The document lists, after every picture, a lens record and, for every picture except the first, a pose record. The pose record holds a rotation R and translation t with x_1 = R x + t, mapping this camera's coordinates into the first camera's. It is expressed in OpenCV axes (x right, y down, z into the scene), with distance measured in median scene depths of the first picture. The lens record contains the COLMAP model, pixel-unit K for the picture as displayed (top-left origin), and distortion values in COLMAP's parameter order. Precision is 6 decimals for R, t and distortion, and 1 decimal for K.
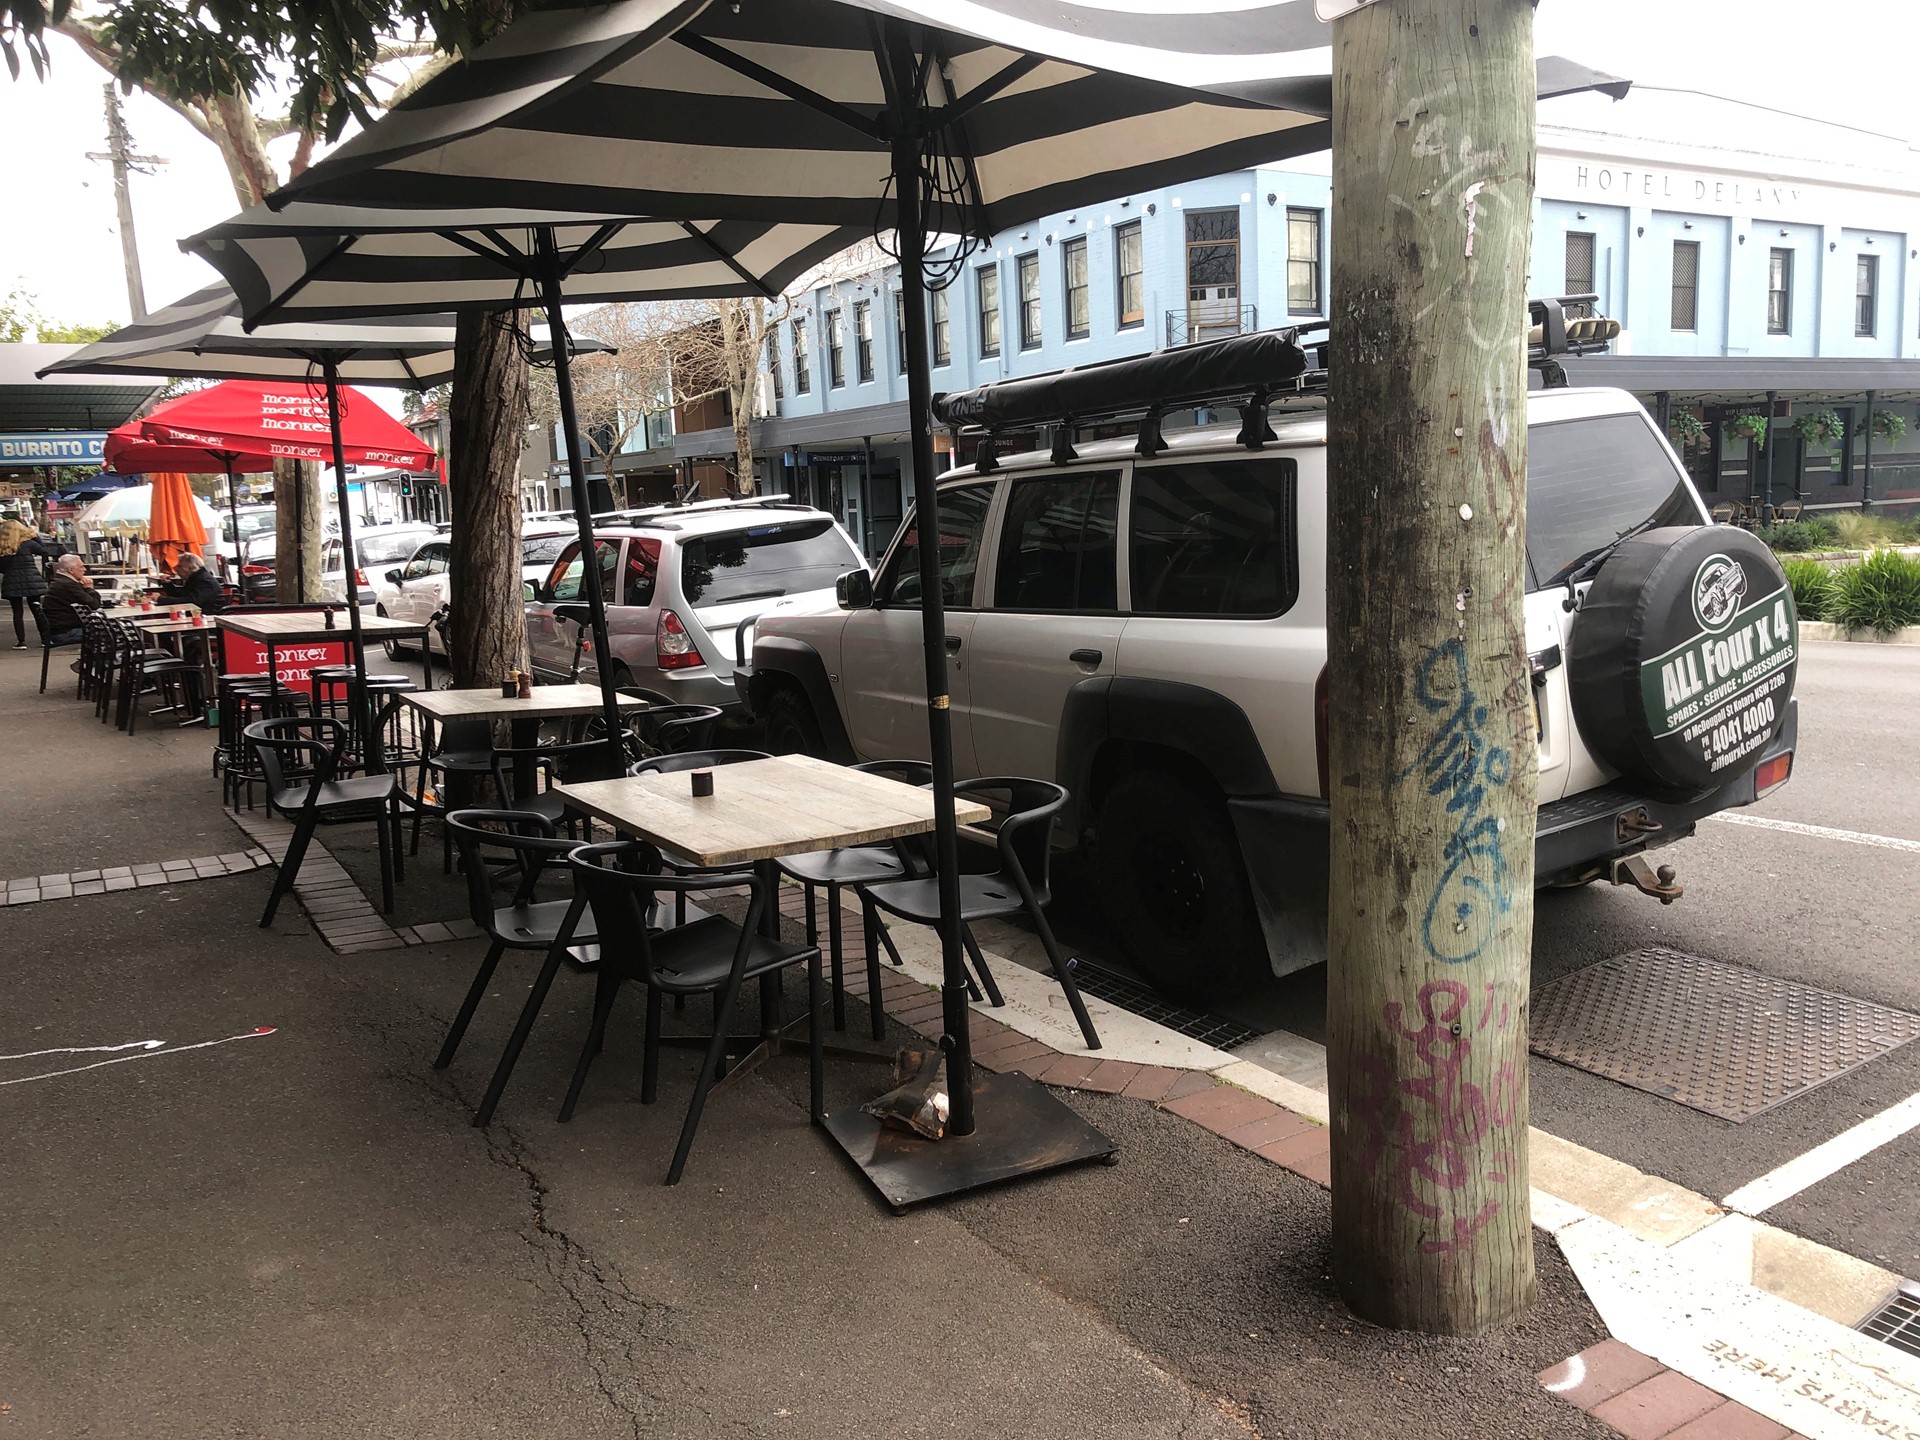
lens RADIAL K [[1533.2, 0, 960.9], [0, 1533.2, 721.6], [0, 0, 1]] dist [0.000795, 0.000921]
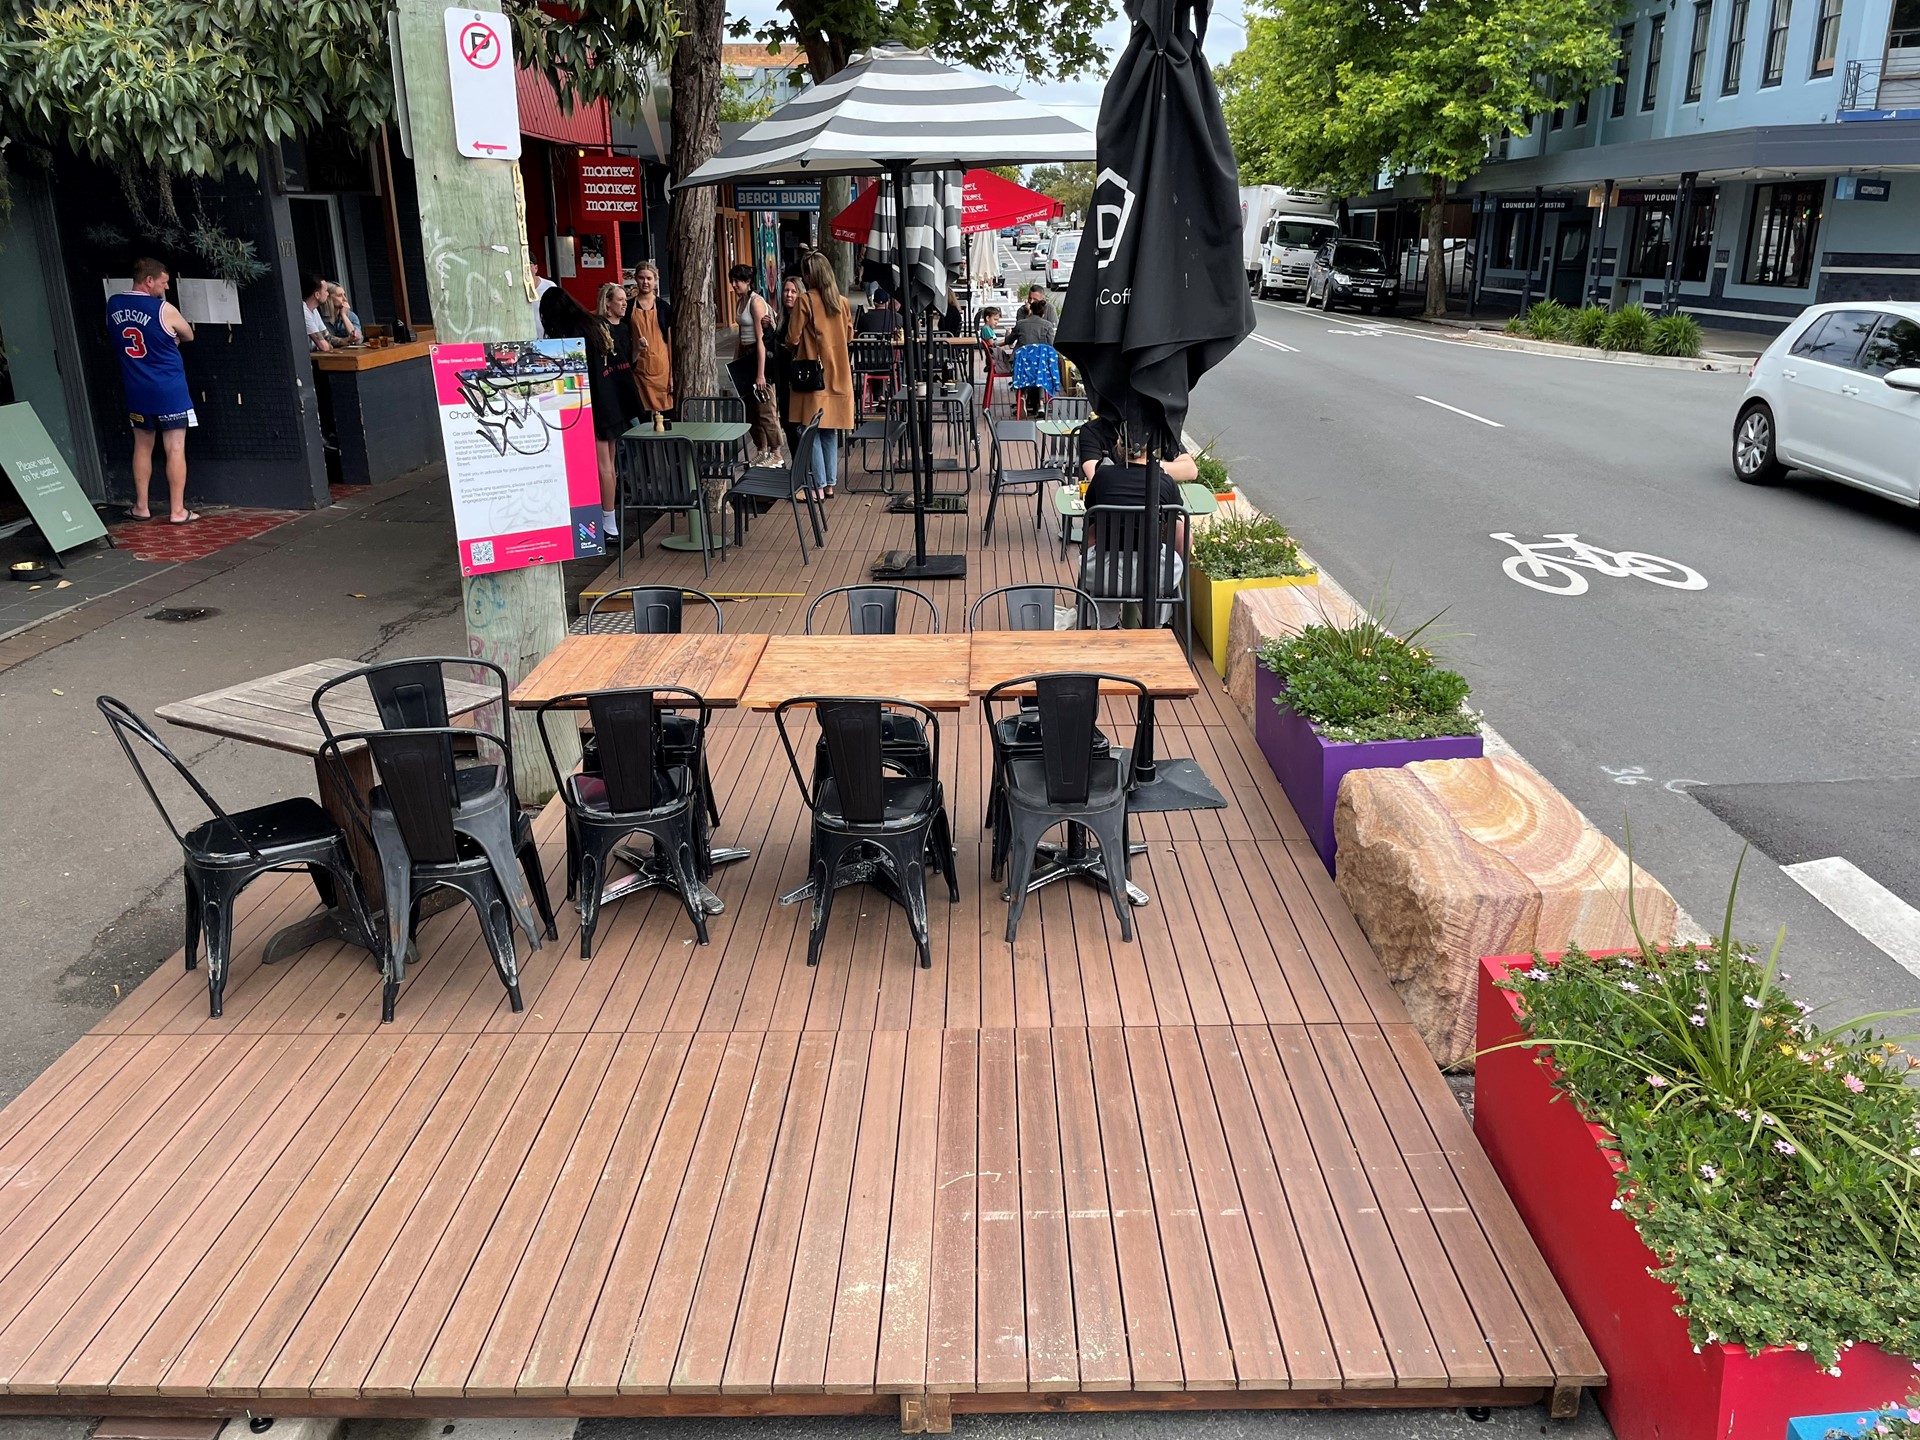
lens RADIAL K [[1425.7, 0, 961.1], [0, 1425.7, 720.3], [0, 0, 1]] dist [0.043949, 0.003531]
pose [[0.846101, 0.211500, -0.489265, 0.799278], [-0.114678, 0.968643, 0.220410, -0.098405], [0.520540, -0.130381, 0.843824, -0.144305]]
